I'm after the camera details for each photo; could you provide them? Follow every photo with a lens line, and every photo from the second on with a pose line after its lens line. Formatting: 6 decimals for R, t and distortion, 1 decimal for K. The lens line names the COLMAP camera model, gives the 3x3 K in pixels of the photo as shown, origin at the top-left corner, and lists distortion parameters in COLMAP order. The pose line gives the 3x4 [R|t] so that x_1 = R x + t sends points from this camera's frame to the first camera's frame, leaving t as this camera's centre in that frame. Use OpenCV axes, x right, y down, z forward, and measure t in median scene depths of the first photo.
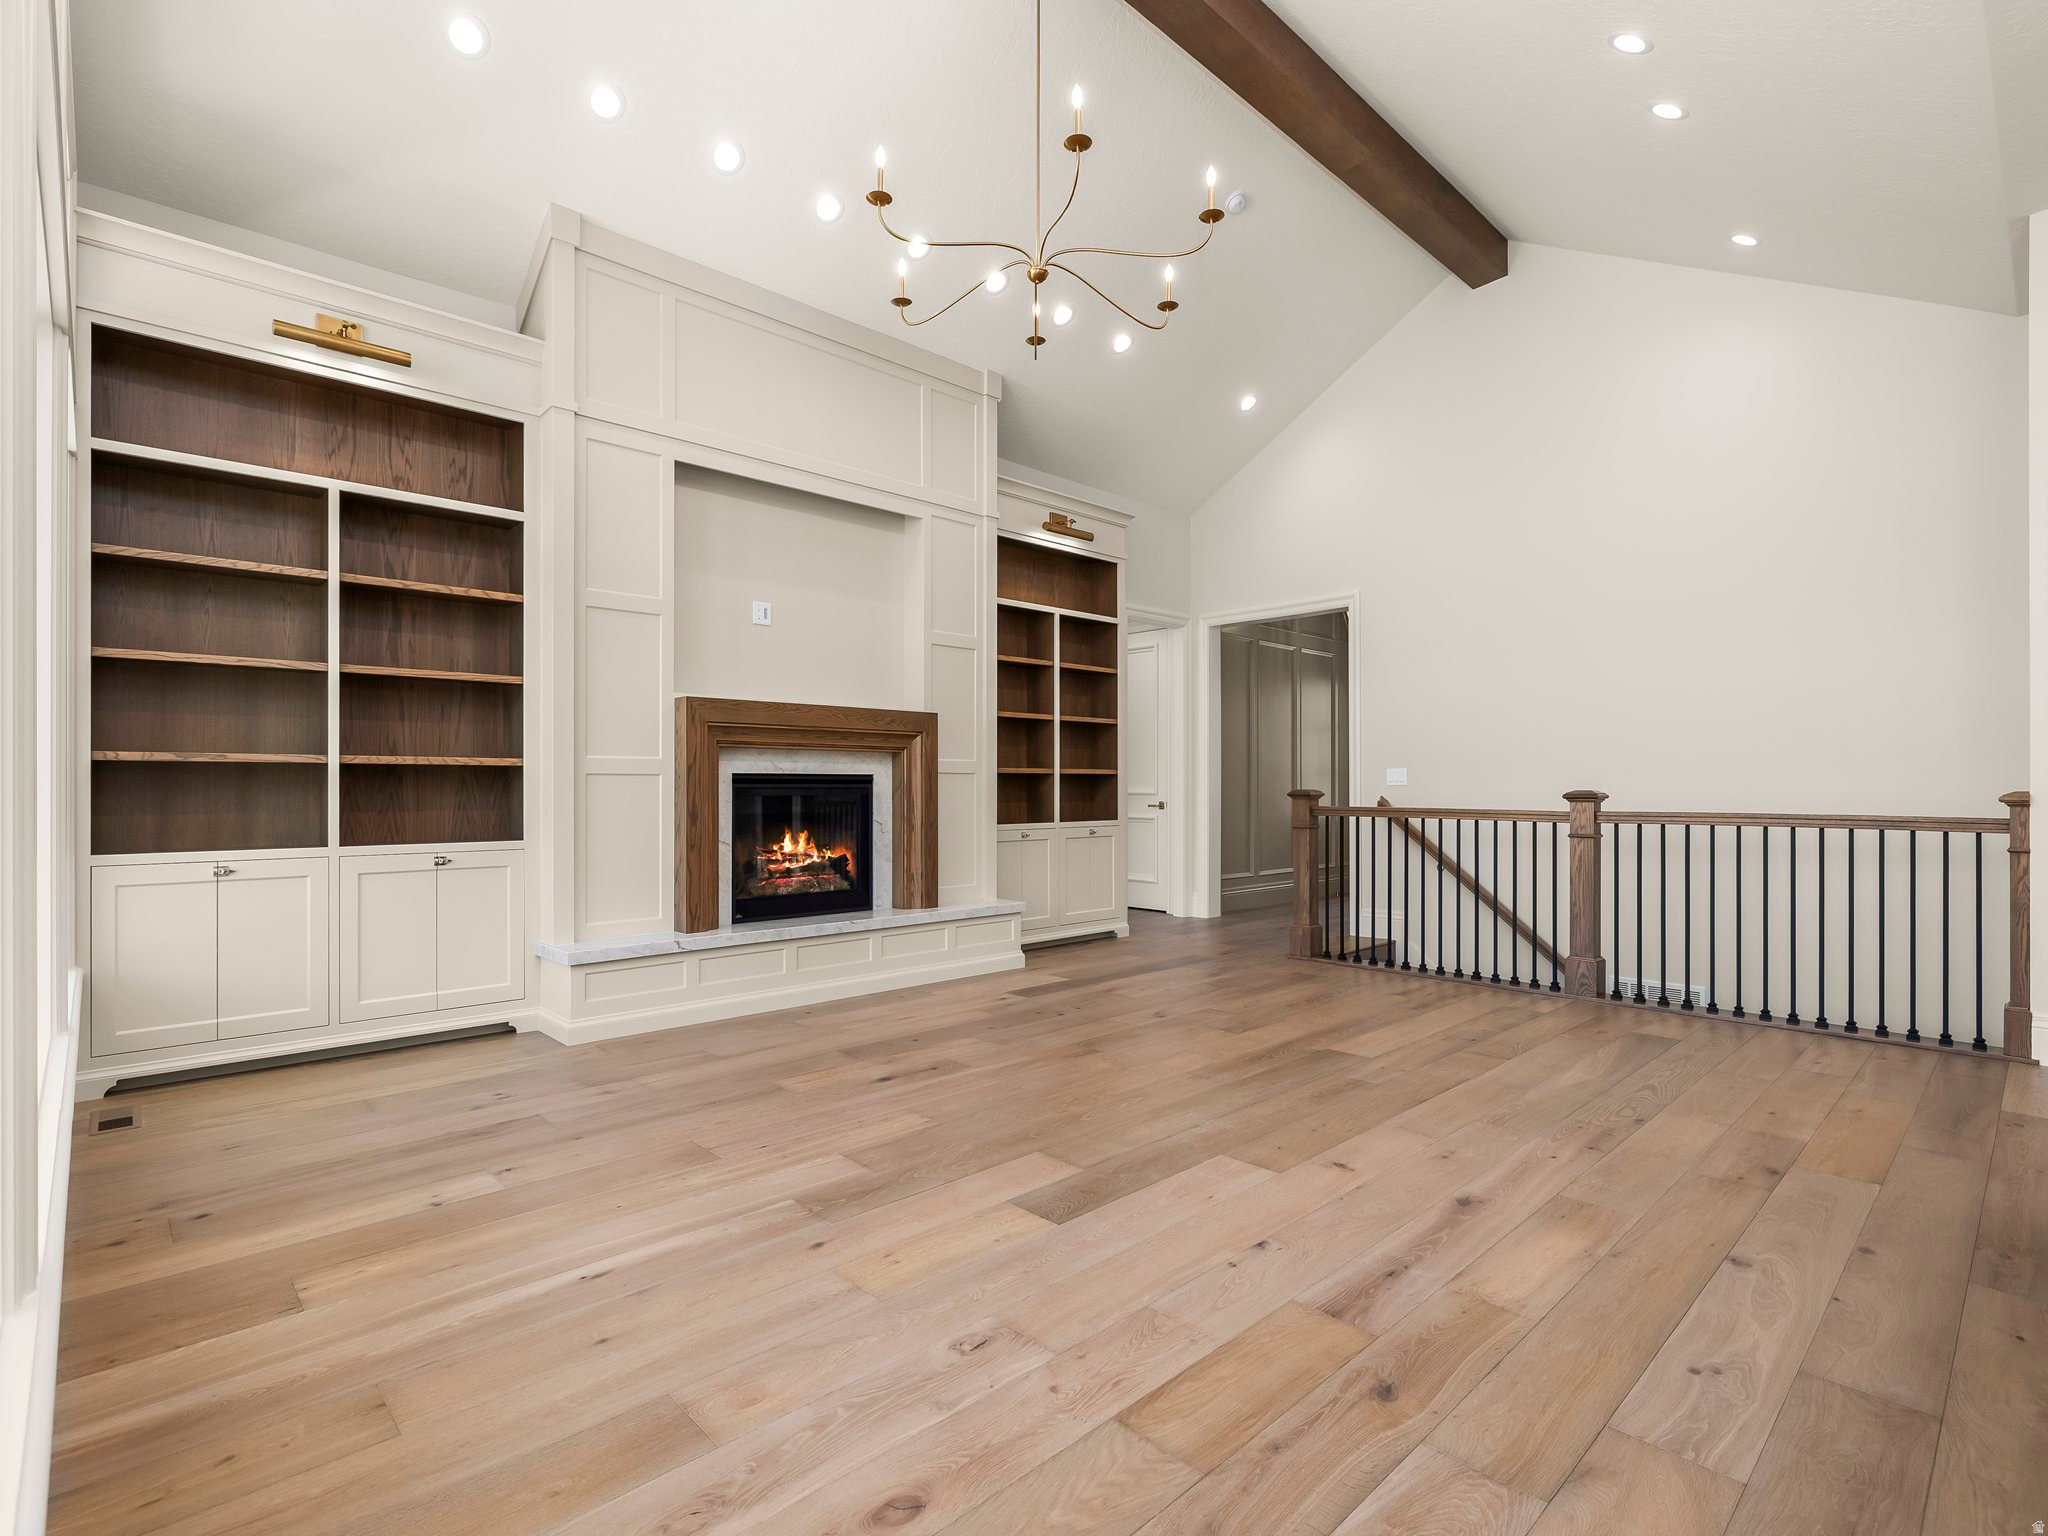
lens RADIAL K [[980.9, 0, 1009.9], [0, 980.9, 781.8], [0, 0, 1]] dist [0.001158, -0.000211]
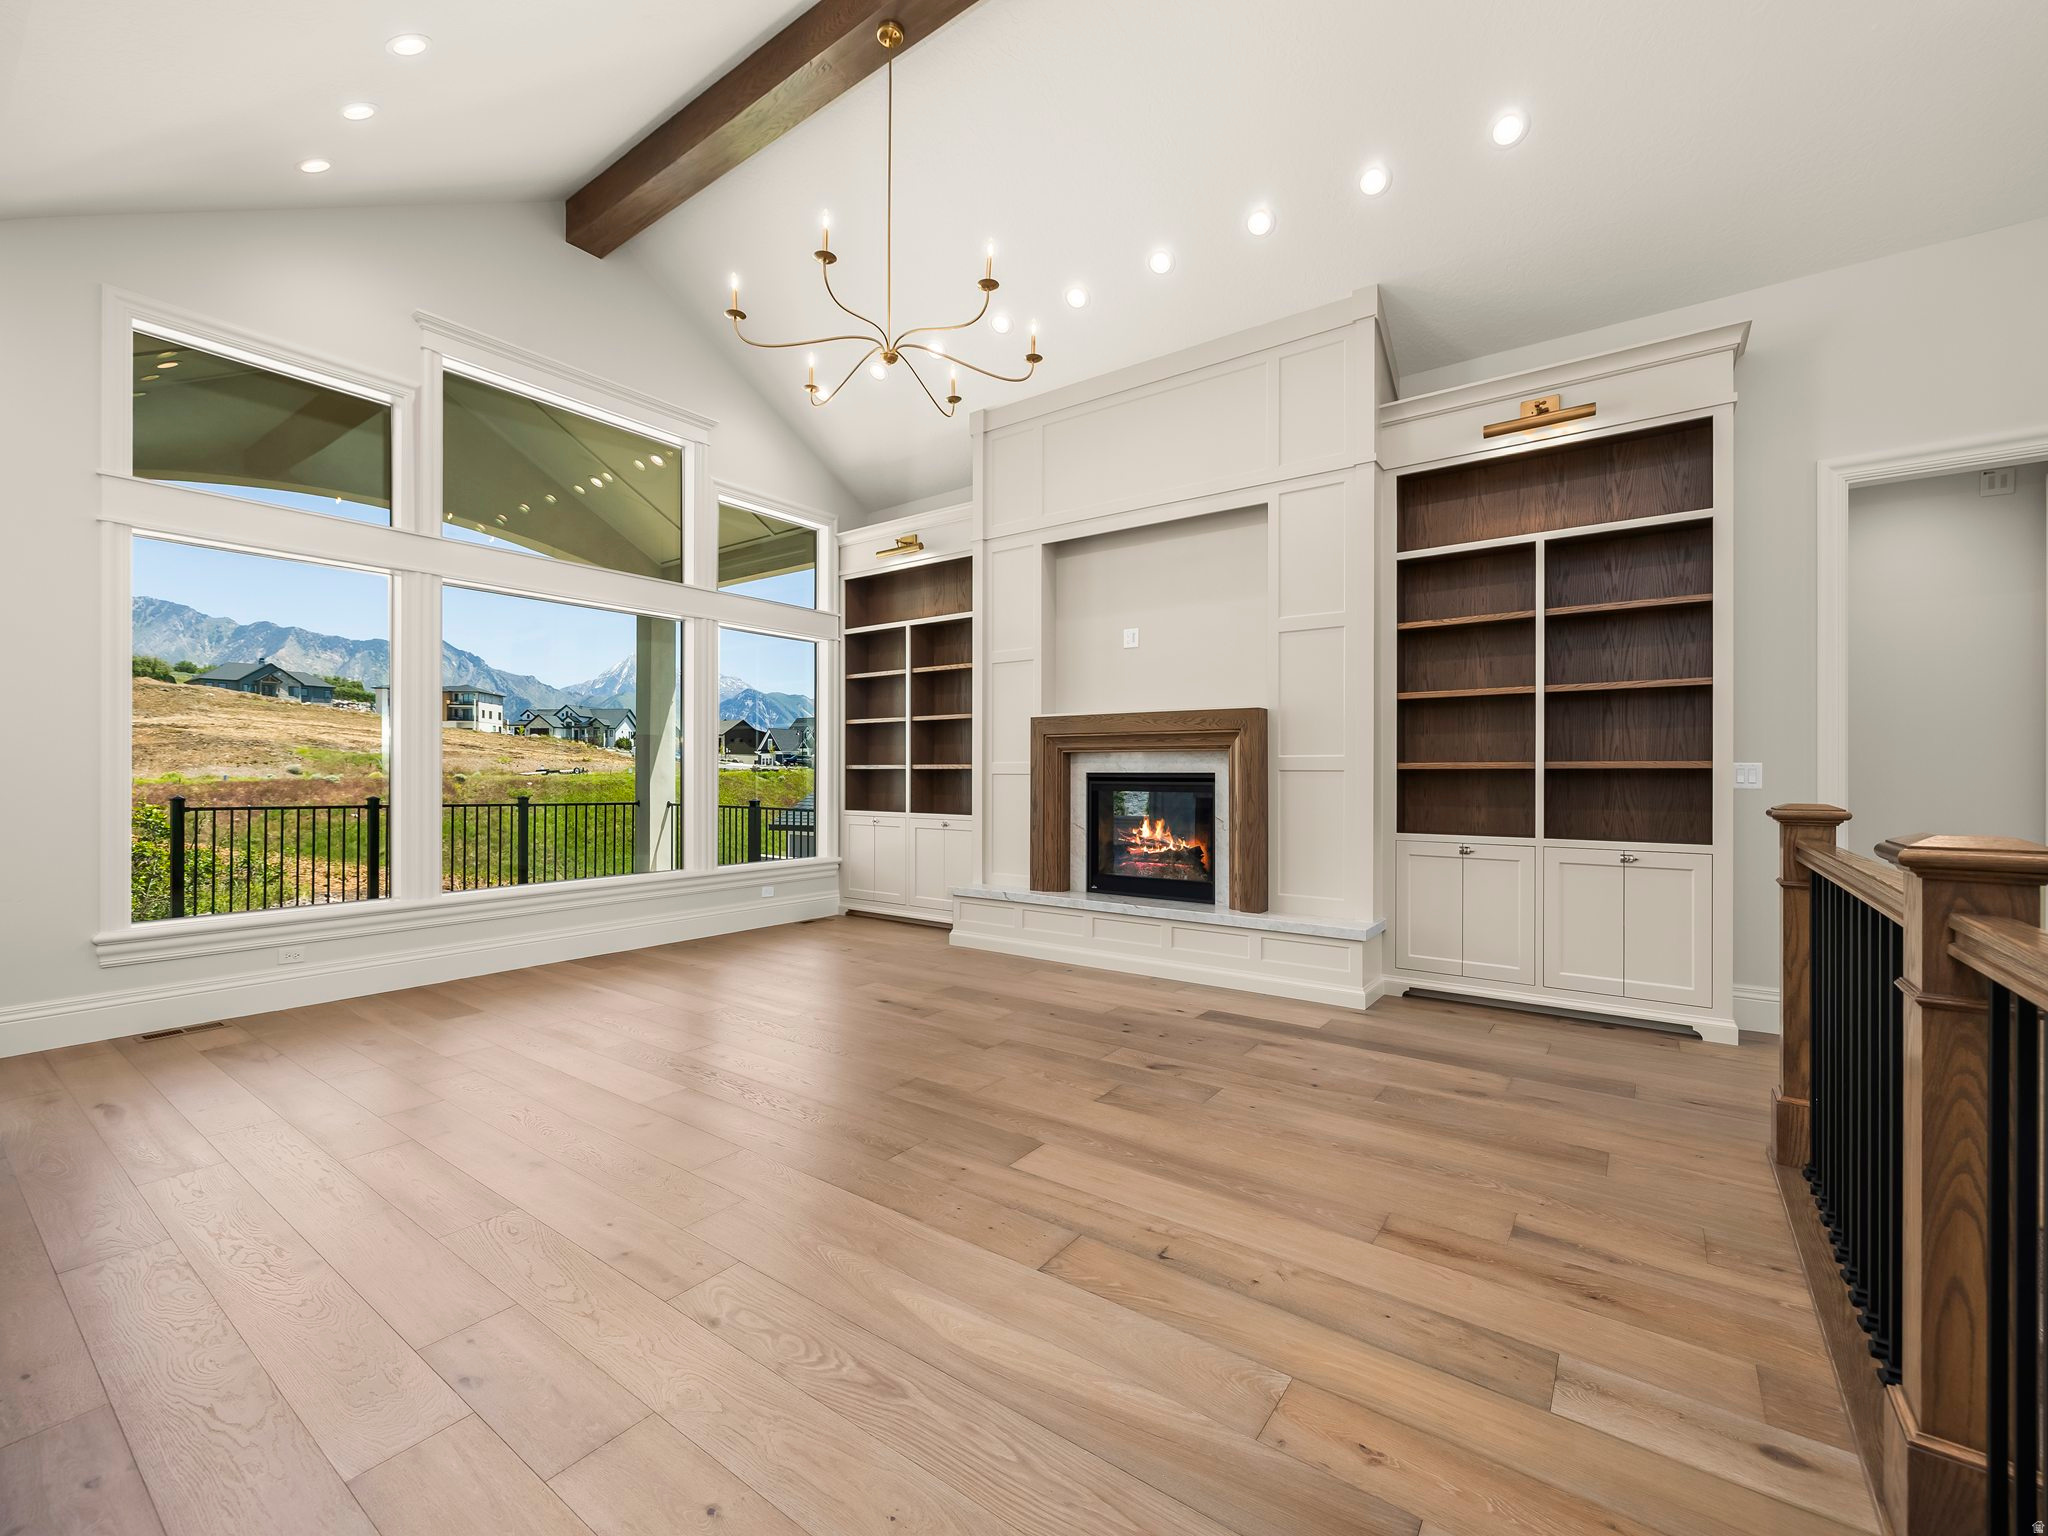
lens RADIAL K [[867.2, 0, 1060.9], [0, 867.2, 774.0], [0, 0, 1]] dist [0.003217, -0.001710]
pose [[0.219409, -0.006093, -0.975614, 0.867989], [-0.007110, 0.999944, -0.007844, 0.001515], [0.975607, 0.008657, 0.219353, 0.782764]]
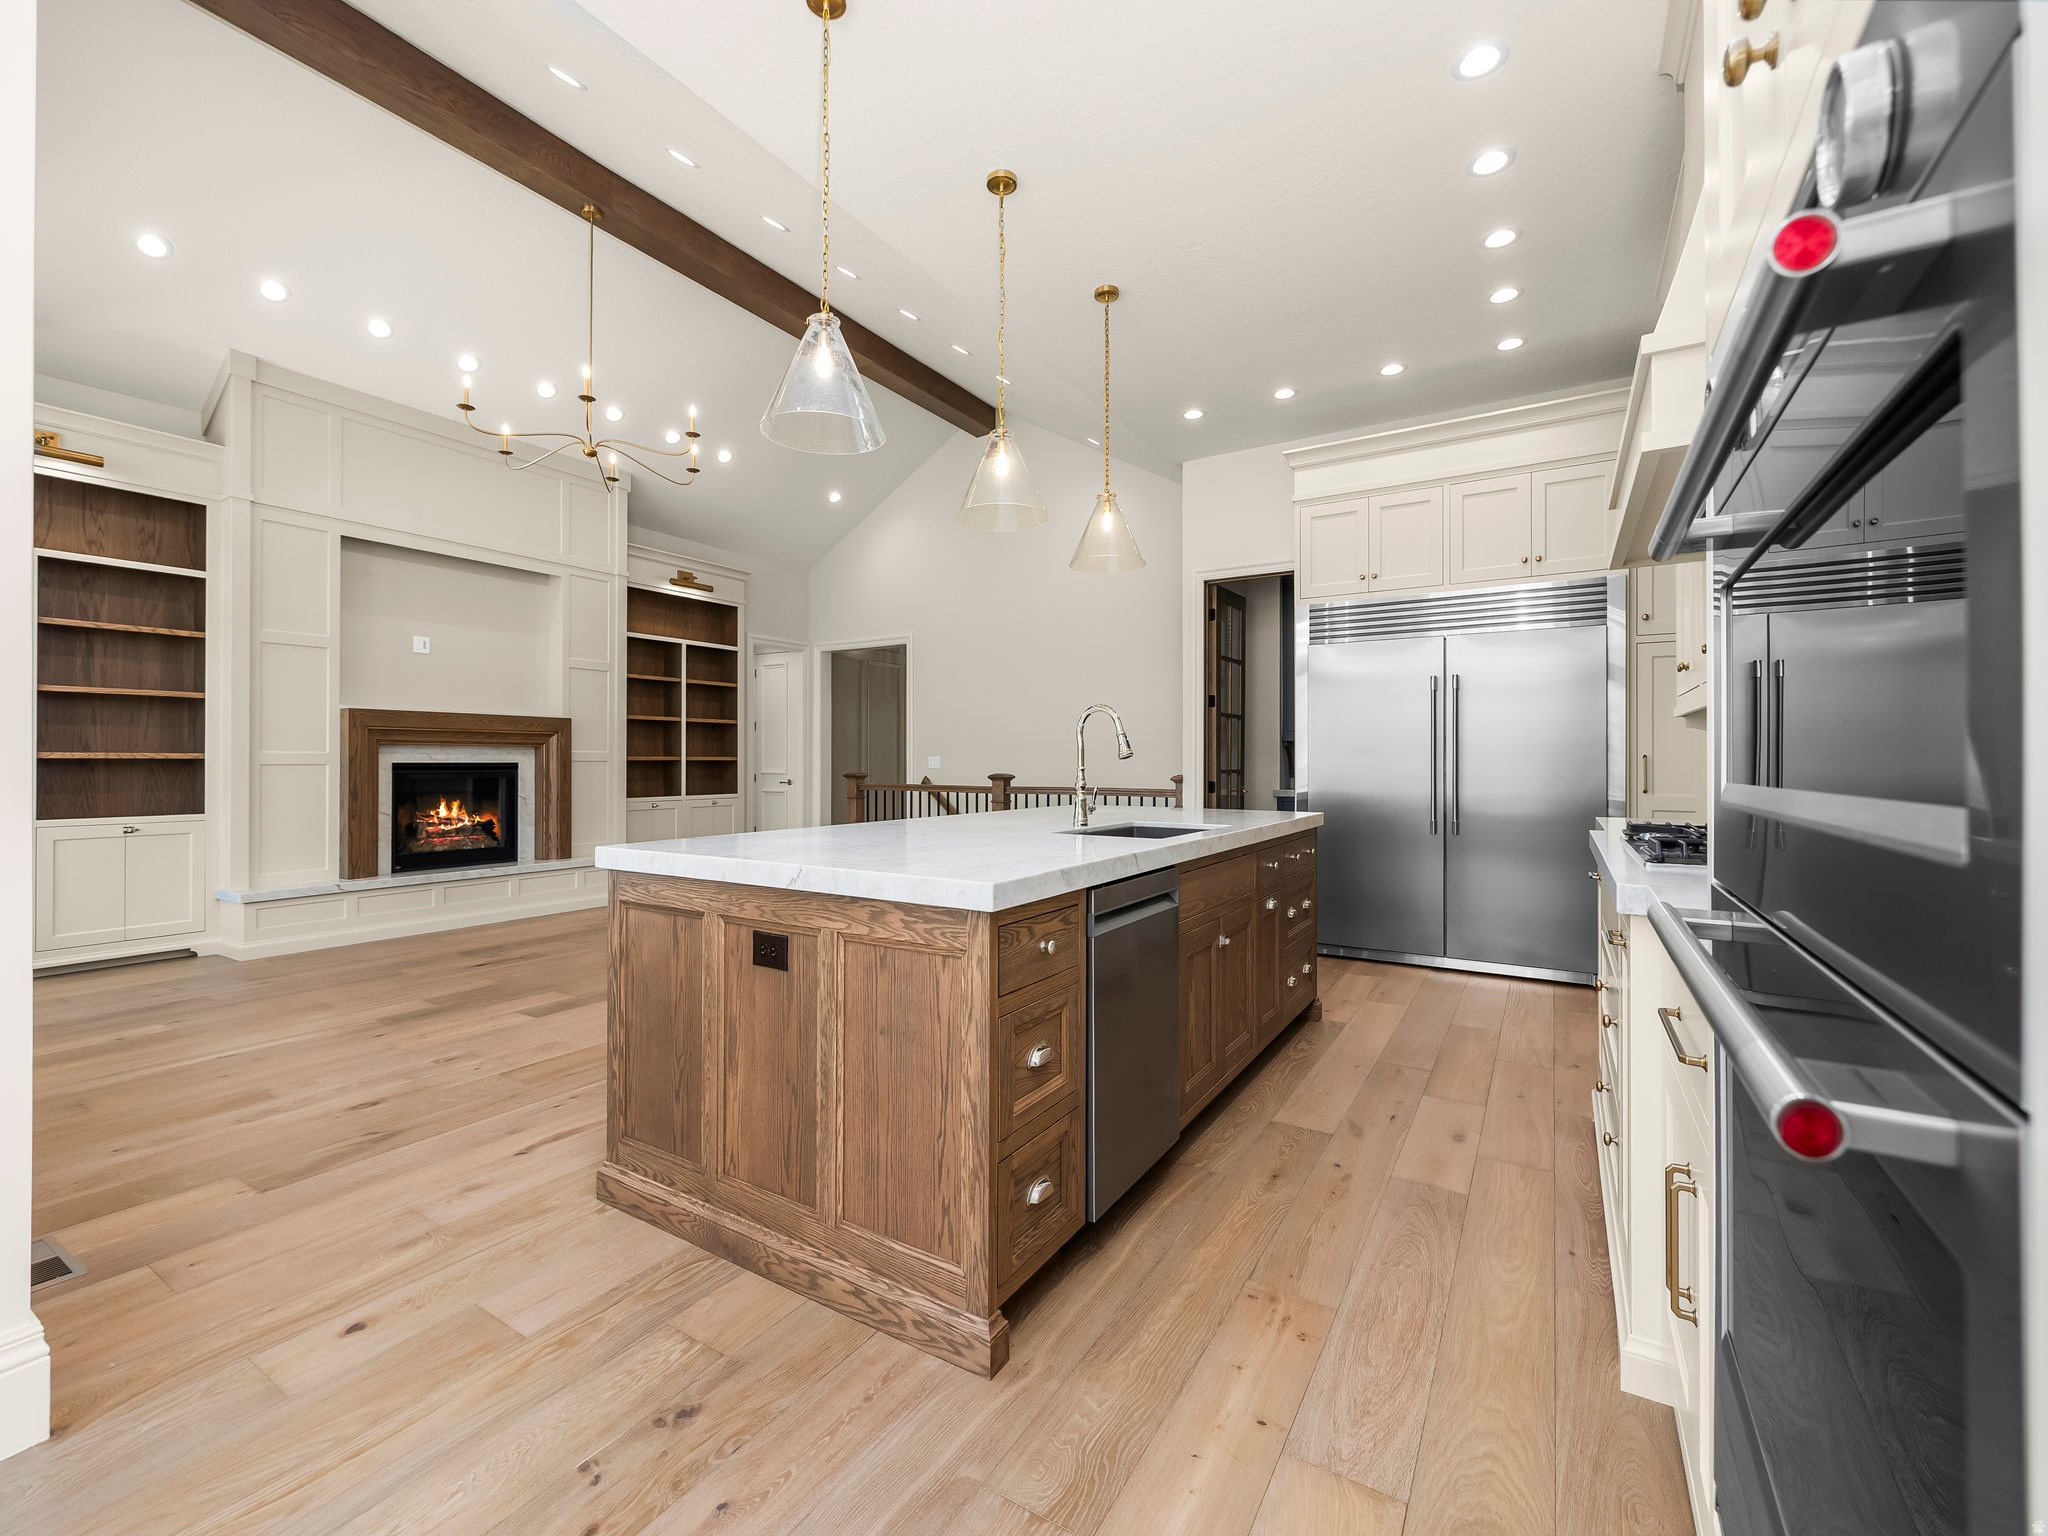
lens RADIAL K [[867.2, 0, 1006.3], [0, 867.2, 756.1], [0, 0, 1]] dist [0.003217, -0.001710]
pose [[0.967537, 0.002271, 0.252720, 0.260943], [-0.001657, 0.999995, -0.002644, -0.017683], [-0.252725, 0.002139, 0.967536, -0.421987]]
